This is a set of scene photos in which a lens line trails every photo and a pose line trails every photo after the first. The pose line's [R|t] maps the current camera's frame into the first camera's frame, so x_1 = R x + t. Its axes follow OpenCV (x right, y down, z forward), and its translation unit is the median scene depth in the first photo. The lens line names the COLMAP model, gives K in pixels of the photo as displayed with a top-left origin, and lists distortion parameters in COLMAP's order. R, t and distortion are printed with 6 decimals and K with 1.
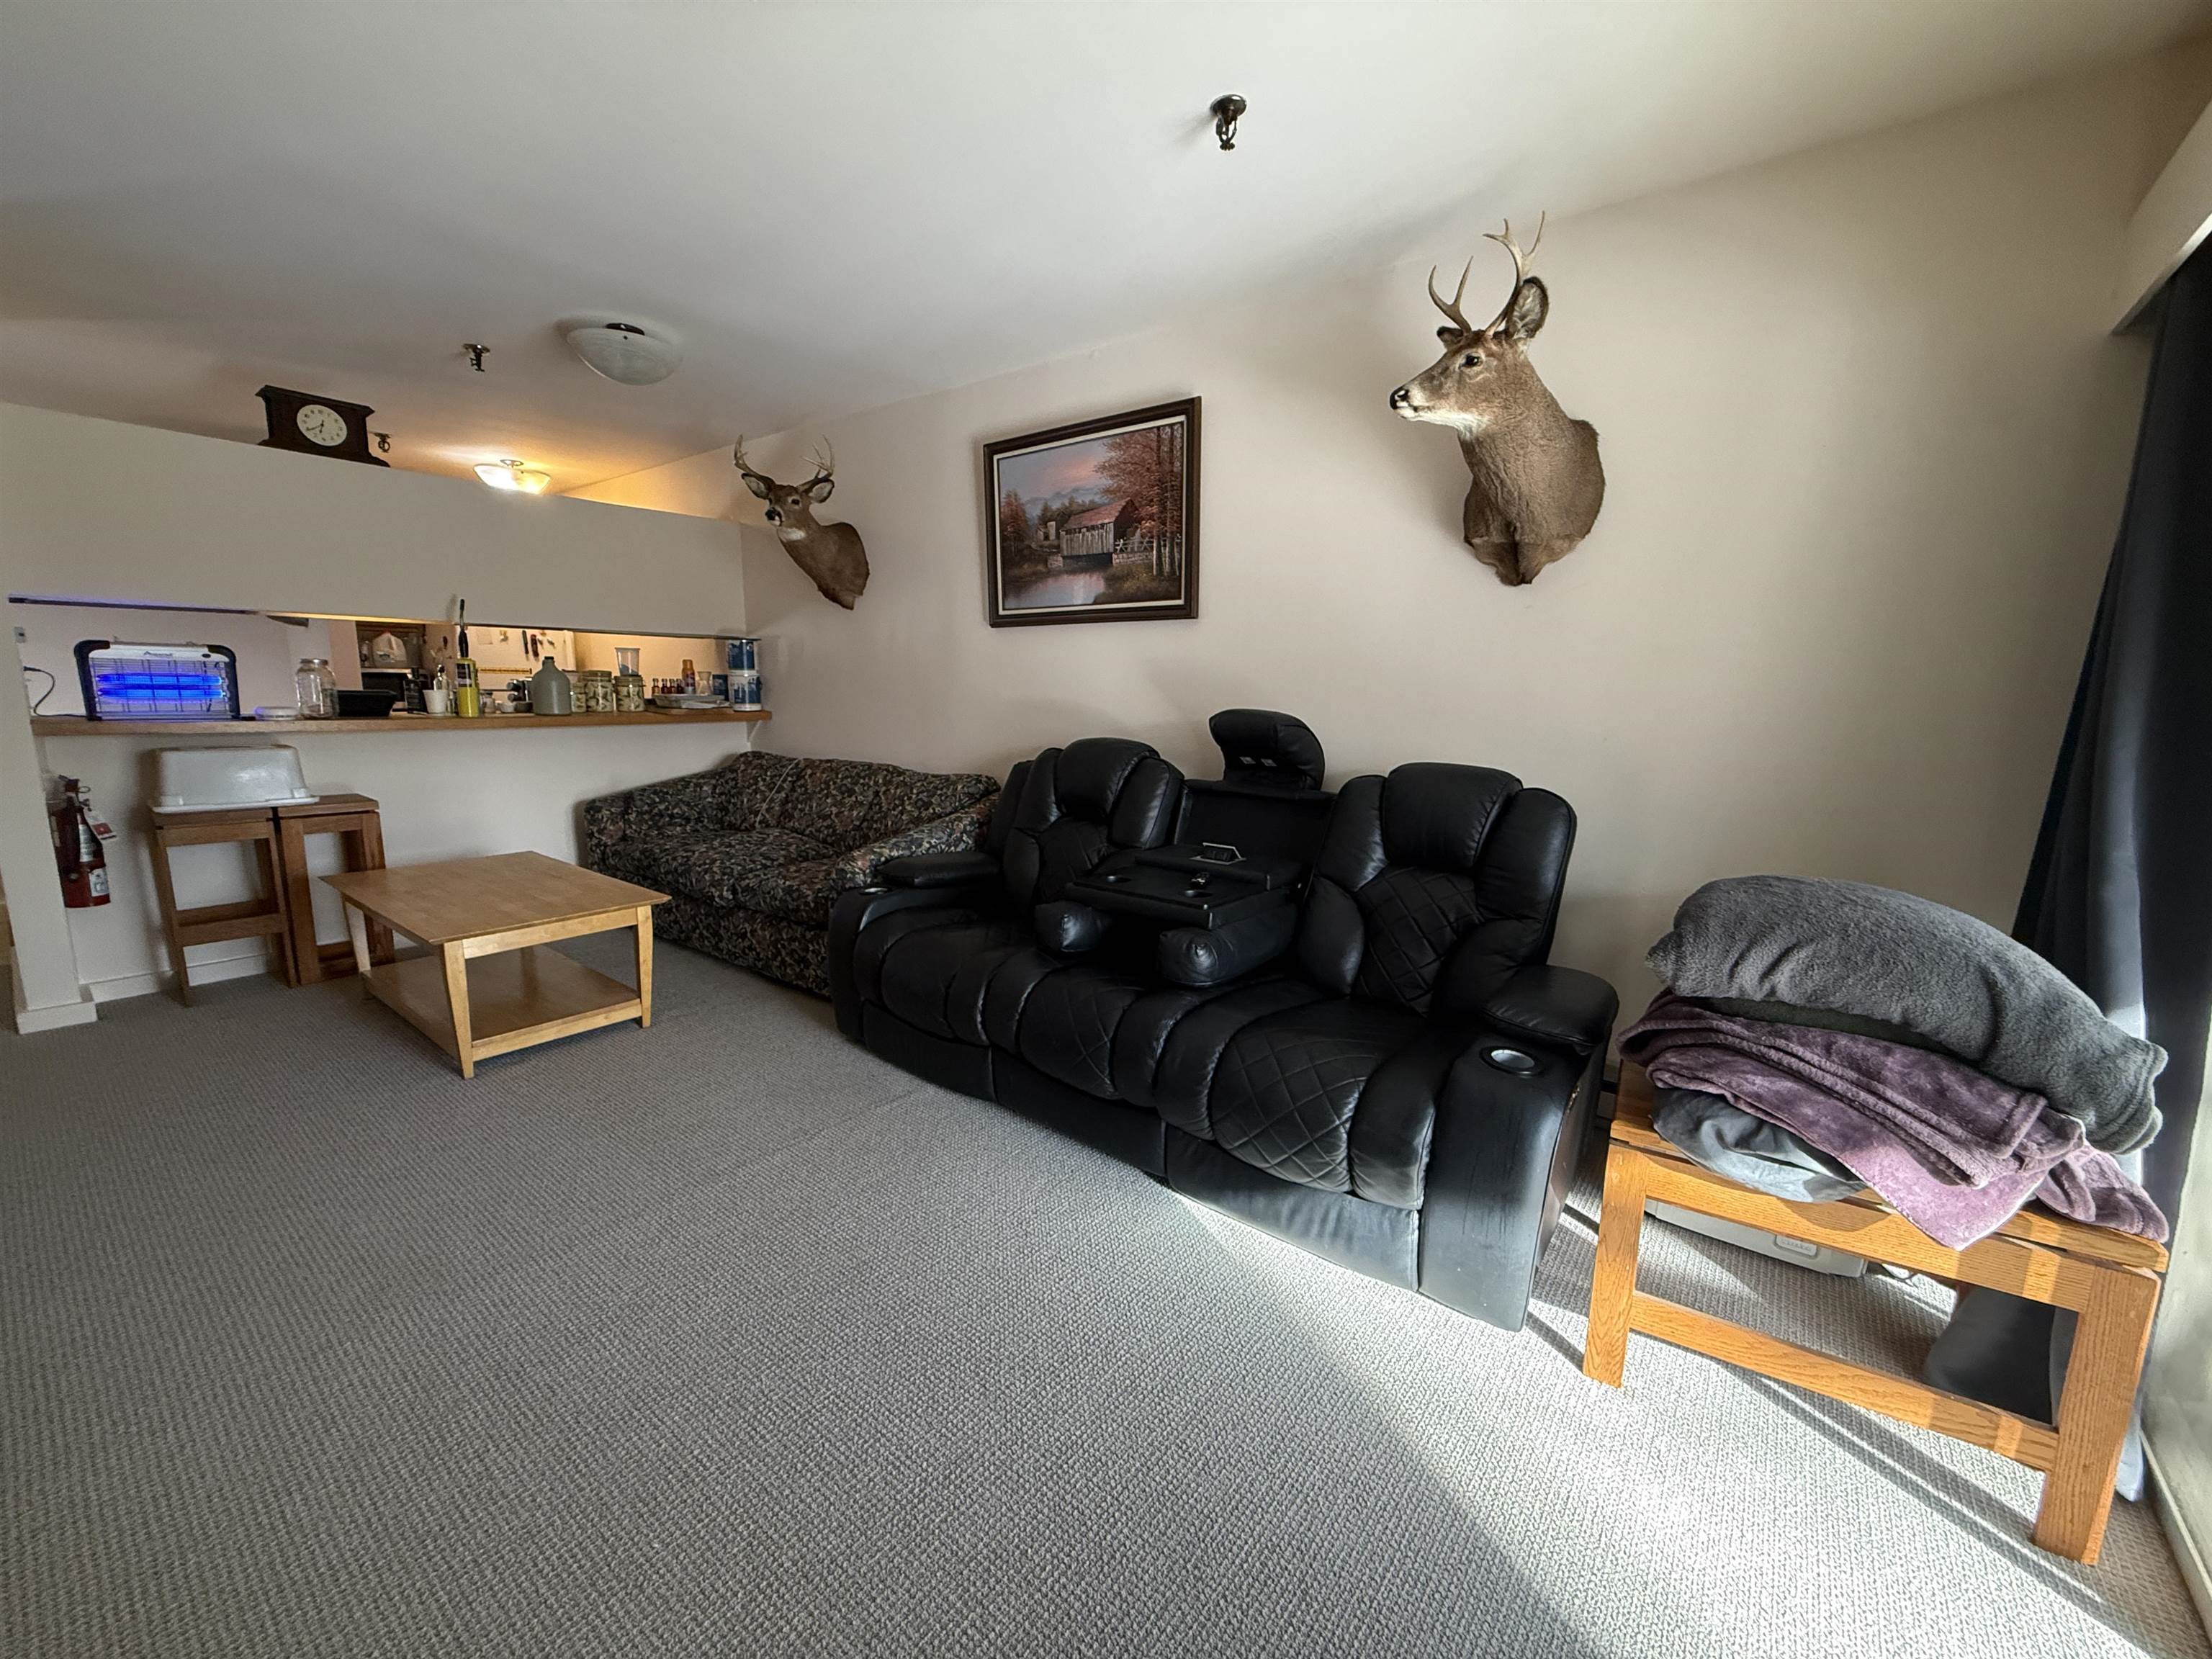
lens RADIAL K [[878.4, 0, 1107.9], [0, 878.4, 832.7], [0, 0, 1]] dist [-0.001457, 0.000317]
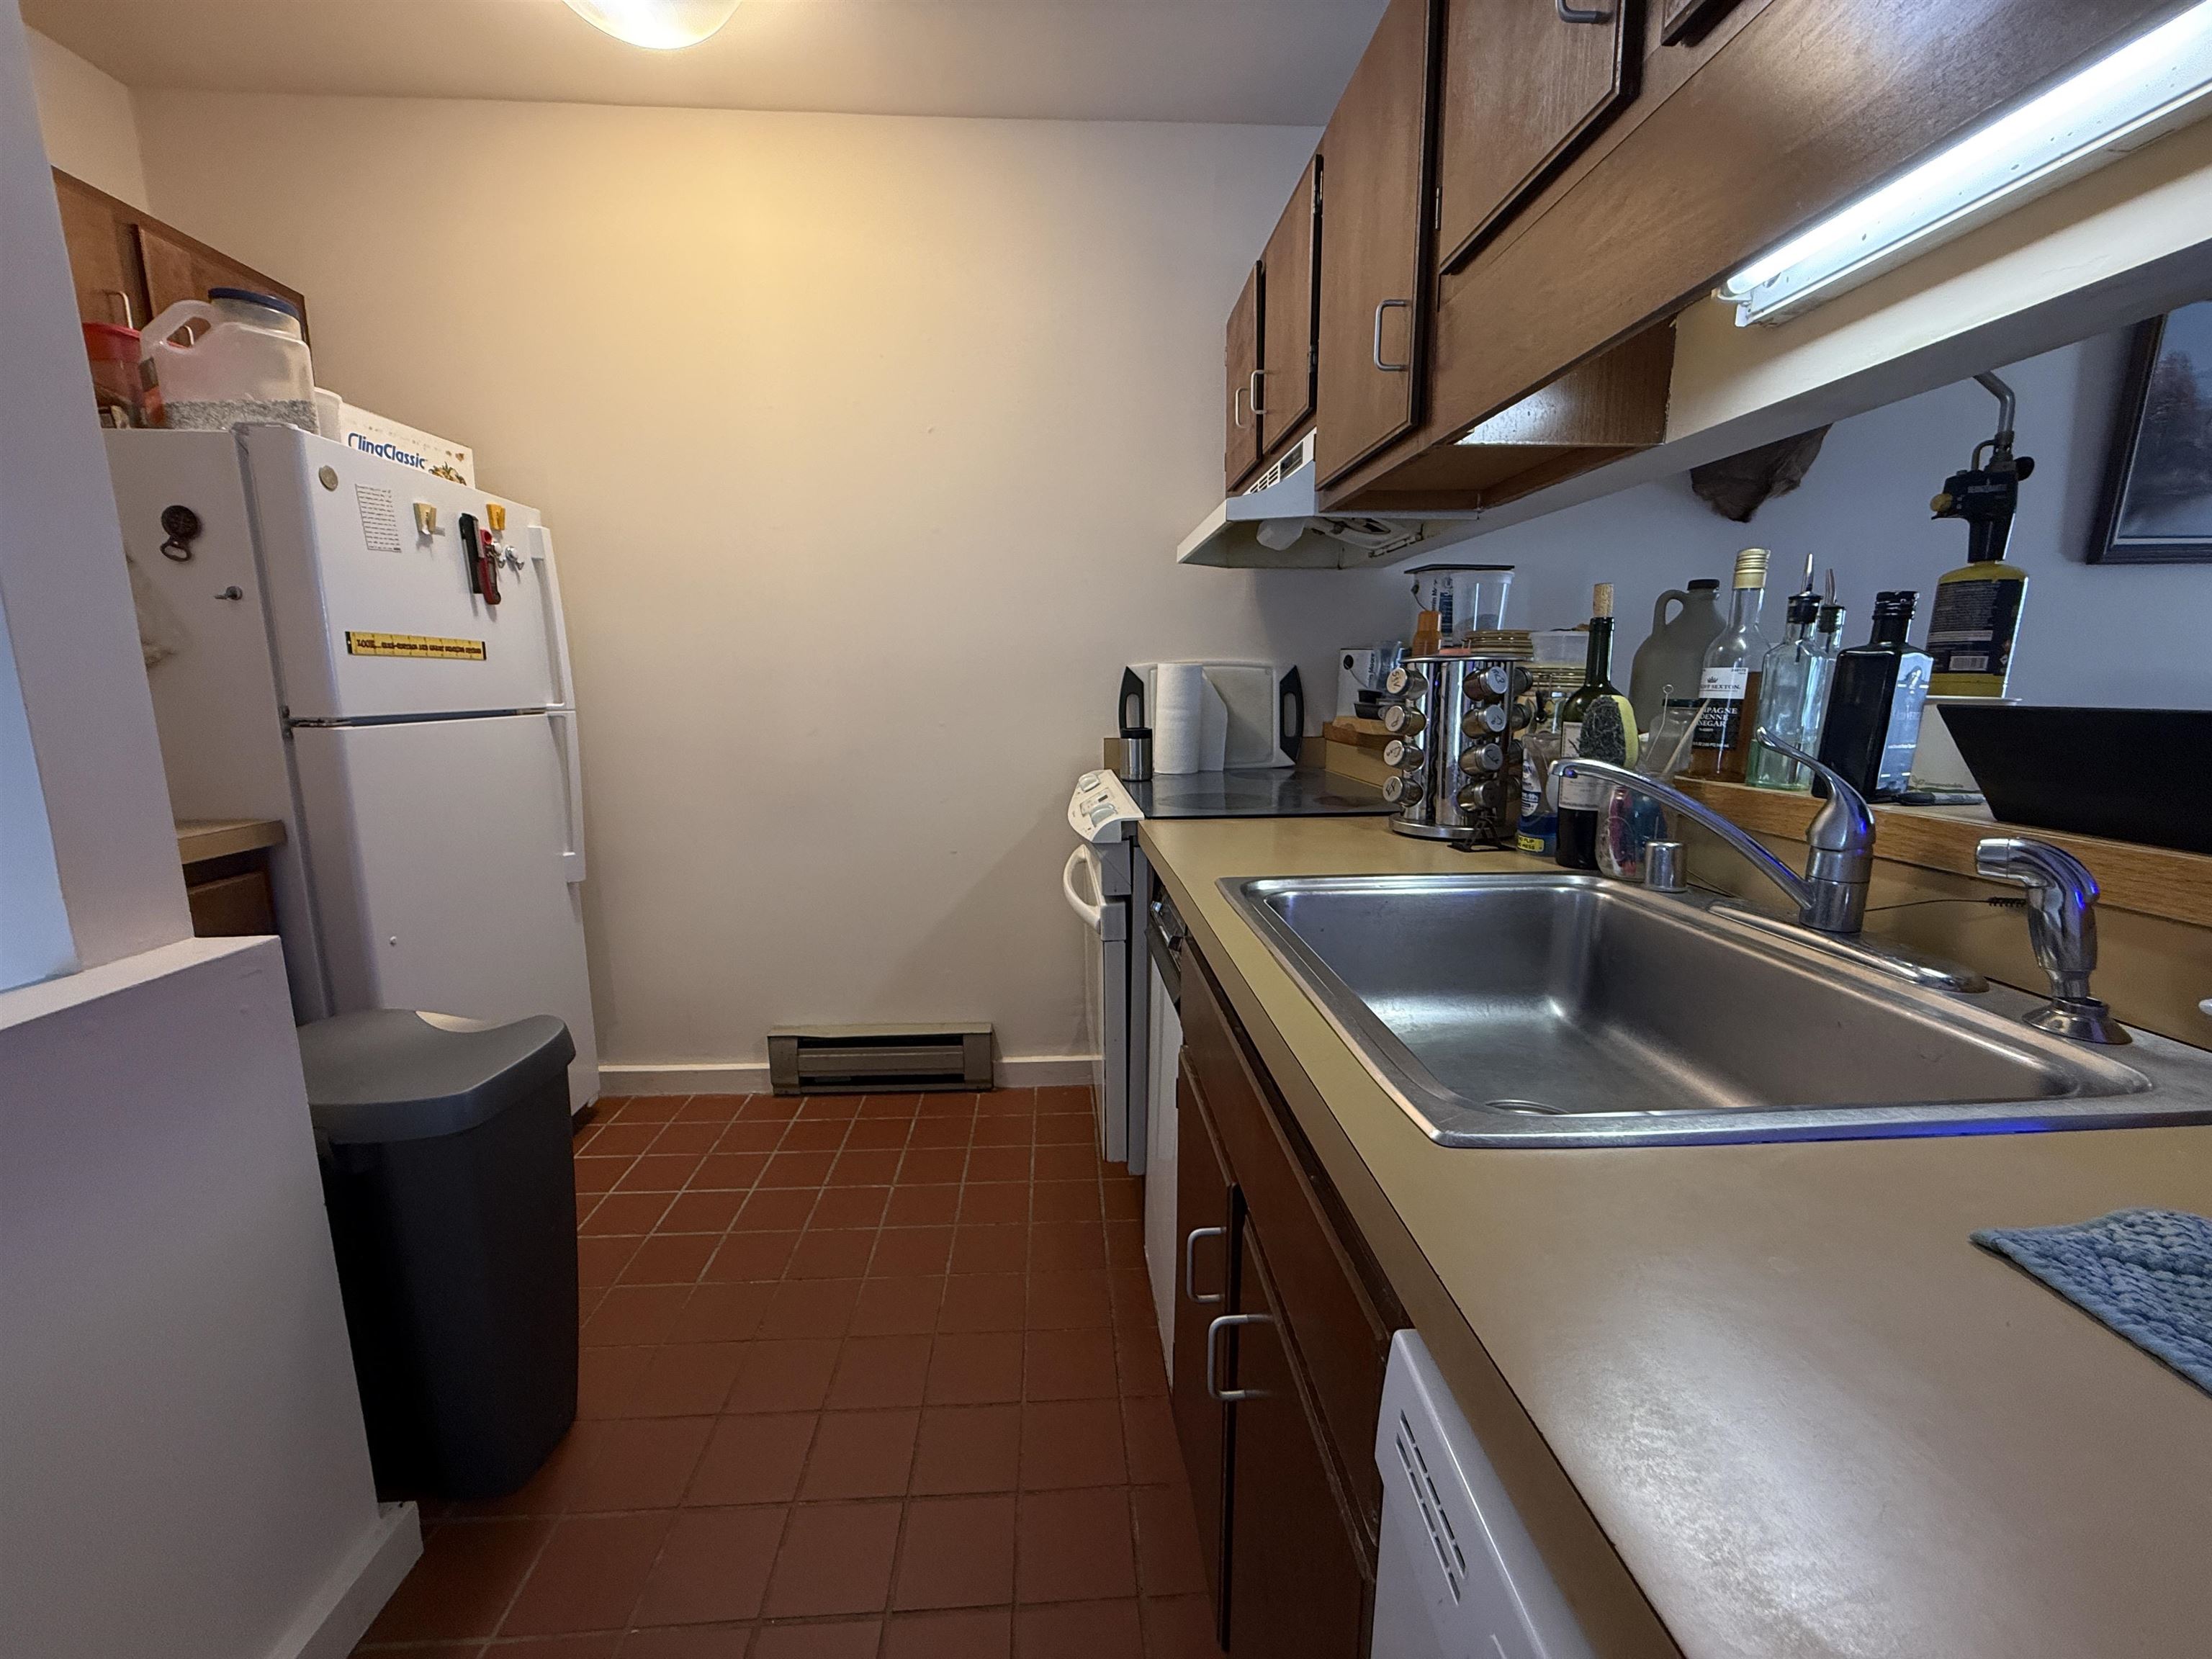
lens RADIAL K [[878.4, 0, 1100.0], [0, 878.4, 828.6], [0, 0, 1]] dist [-0.001457, 0.000317]
pose [[0.740427, -0.138645, 0.657682, -1.257942], [0.135980, 0.989159, 0.055436, -0.199576], [-0.658238, 0.048385, 0.751253, 1.133451]]
